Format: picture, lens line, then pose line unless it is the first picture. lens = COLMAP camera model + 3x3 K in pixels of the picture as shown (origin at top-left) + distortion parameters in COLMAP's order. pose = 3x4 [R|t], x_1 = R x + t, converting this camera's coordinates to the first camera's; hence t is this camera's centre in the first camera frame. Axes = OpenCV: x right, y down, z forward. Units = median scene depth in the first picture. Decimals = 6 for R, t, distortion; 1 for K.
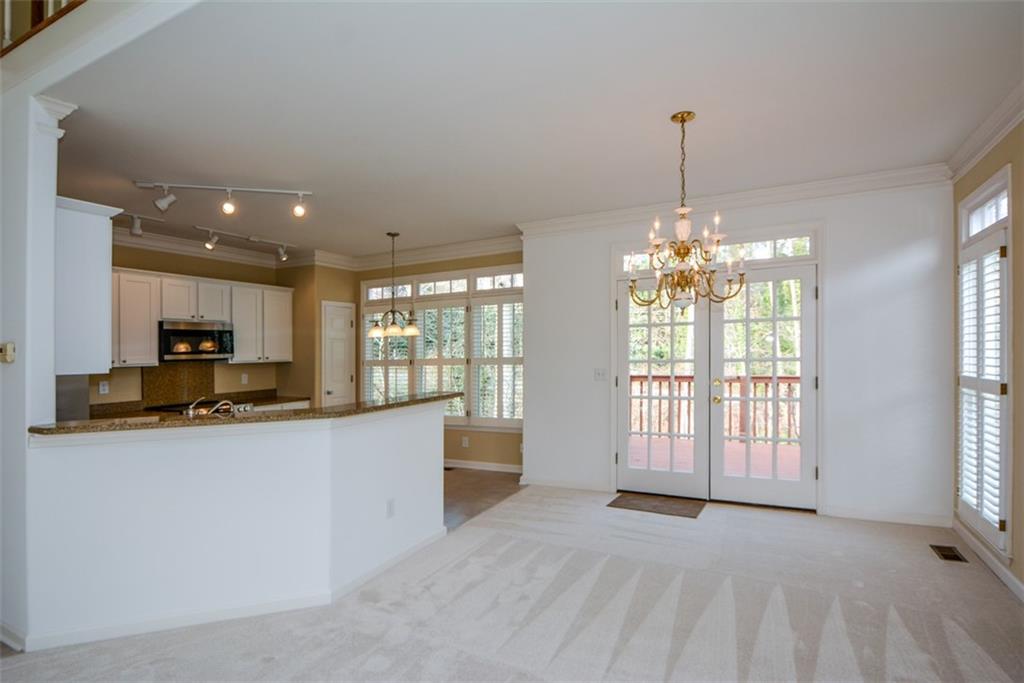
lens RADIAL K [[492.5, 0, 498.5], [0, 492.5, 325.1], [0, 0, 1]] dist [0.002252, -0.000692]
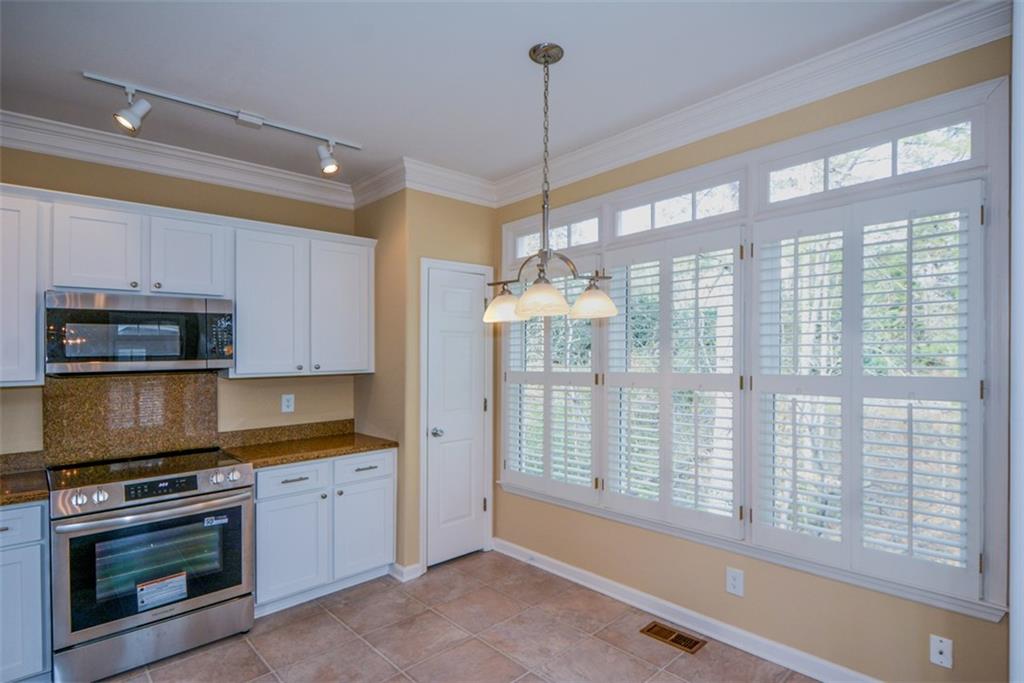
lens RADIAL K [[491.1, 0, 487.4], [0, 491.1, 348.9], [0, 0, 1]] dist [-0.001949, -0.002348]
pose [[0.909892, 0.004803, -0.414818, -0.090921], [0.016738, 0.998694, 0.048278, 0.026975], [0.414508, -0.050871, 0.908623, 0.644929]]
